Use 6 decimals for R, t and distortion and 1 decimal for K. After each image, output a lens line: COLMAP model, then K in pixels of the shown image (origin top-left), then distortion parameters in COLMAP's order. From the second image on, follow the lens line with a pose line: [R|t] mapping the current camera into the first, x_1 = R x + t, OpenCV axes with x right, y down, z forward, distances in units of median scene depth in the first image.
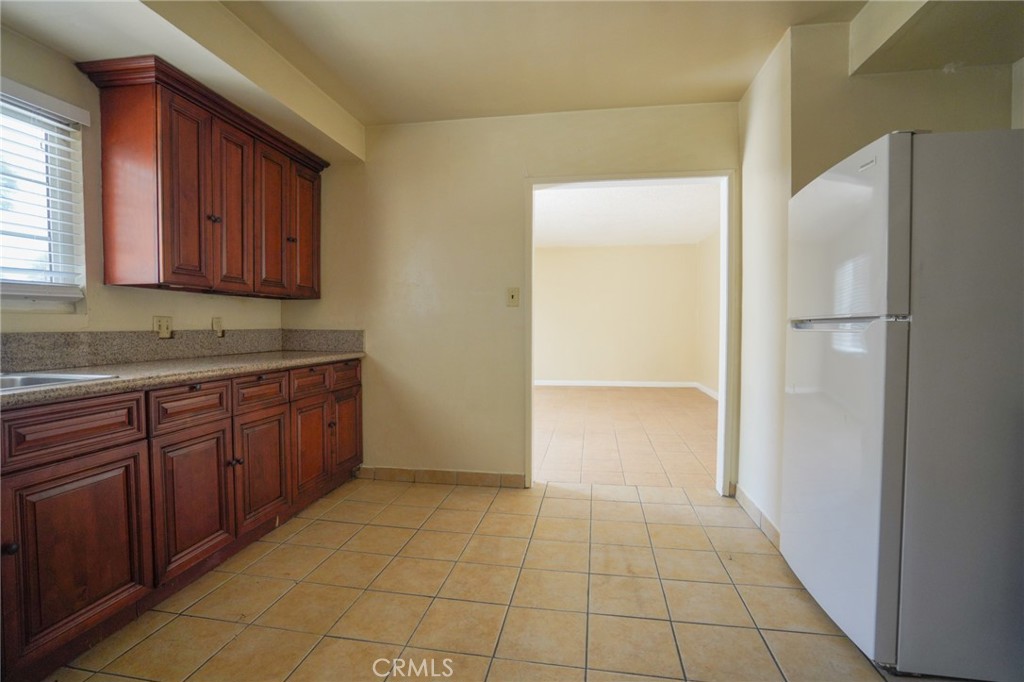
lens RADIAL K [[480.7, 0, 512.0], [0, 480.7, 341.0], [0, 0, 1]] dist [-0.056321, 0.021944]
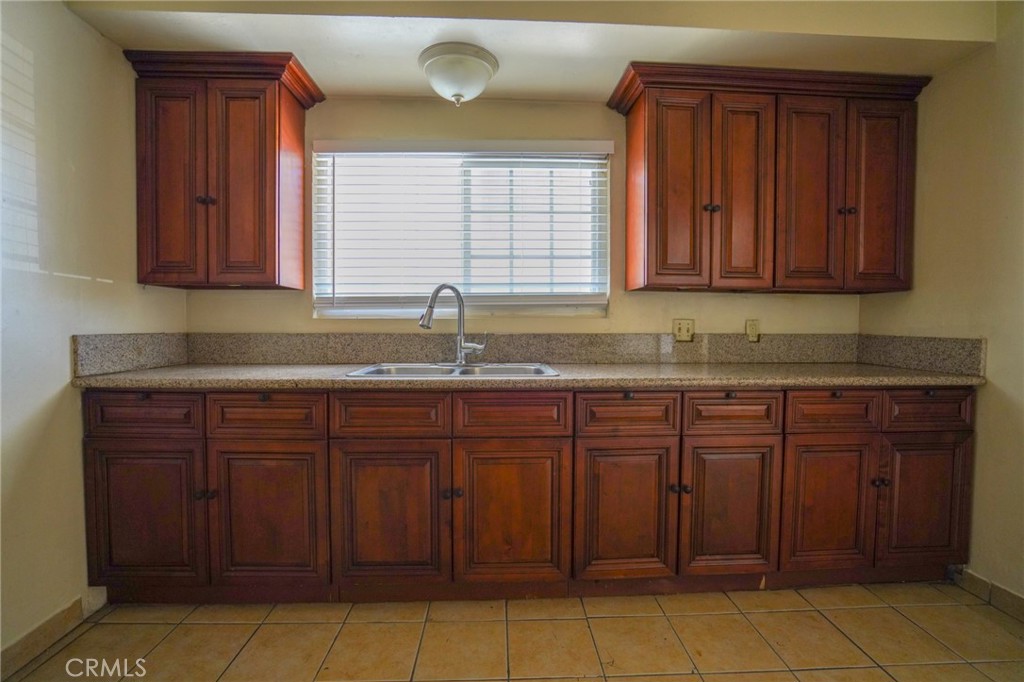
lens RADIAL K [[473.2, 0, 512.0], [0, 473.2, 341.0], [0, 0, 1]] dist [-0.060938, 0.022404]
pose [[0.207852, 0.032515, -0.977620, 0.145065], [-0.035295, 0.999046, 0.025723, -0.018924], [0.977523, 0.029159, 0.208801, 0.438514]]
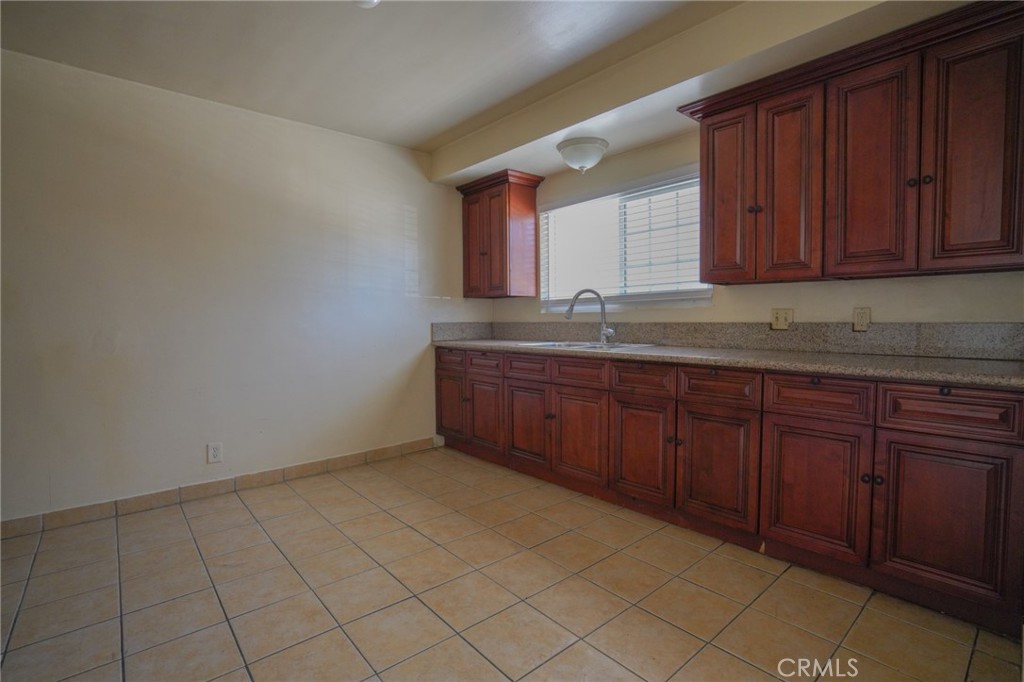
lens RADIAL K [[473.2, 0, 512.0], [0, 473.2, 341.0], [0, 0, 1]] dist [-0.060938, 0.022404]
pose [[-0.631594, 0.042717, -0.774122, 0.429241], [-0.017098, 0.997471, 0.068992, -0.041479], [0.775111, 0.056811, -0.629266, 1.177798]]
